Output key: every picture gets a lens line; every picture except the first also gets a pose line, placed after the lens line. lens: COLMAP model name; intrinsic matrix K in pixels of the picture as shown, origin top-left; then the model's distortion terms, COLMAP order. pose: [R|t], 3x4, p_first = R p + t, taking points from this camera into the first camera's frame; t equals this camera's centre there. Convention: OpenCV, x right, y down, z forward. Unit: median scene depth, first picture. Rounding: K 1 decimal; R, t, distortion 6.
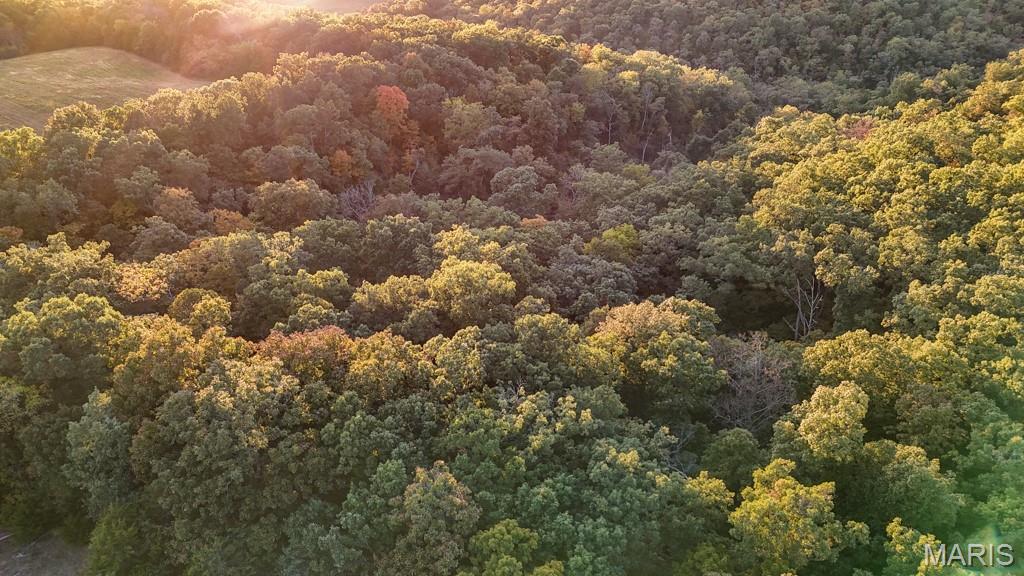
lens RADIAL K [[748.3, 0, 512.0], [0, 748.3, 288.0], [0, 0, 1]] dist [0.083390, -0.089145]
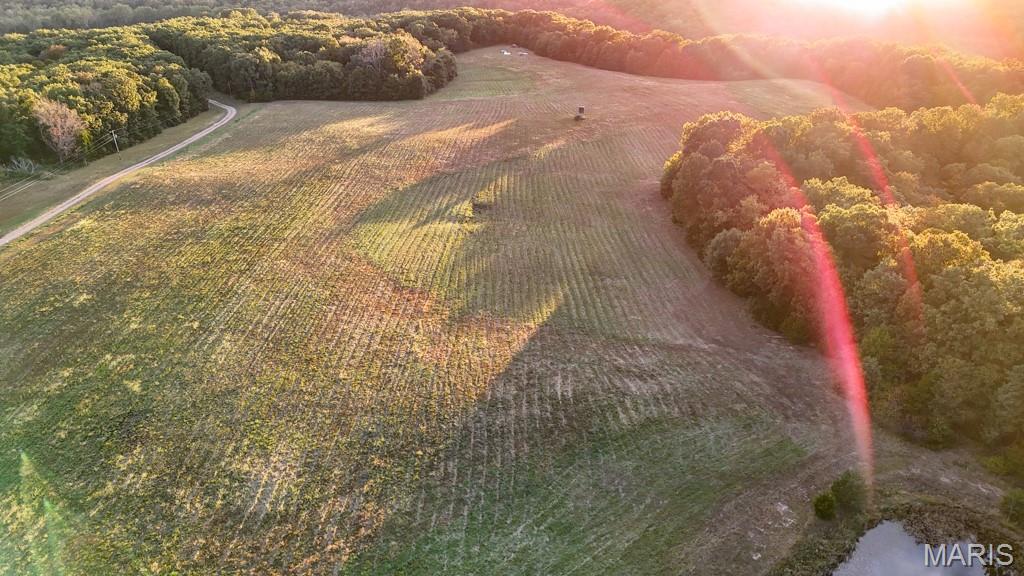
lens RADIAL K [[748.3, 0, 512.0], [0, 748.3, 288.0], [0, 0, 1]] dist [0.083390, -0.089145]
pose [[0.722765, 0.281490, -0.631169, -0.027740], [-0.325622, 0.944268, 0.048249, 0.102094], [0.609574, 0.170650, 0.774143, -0.182551]]
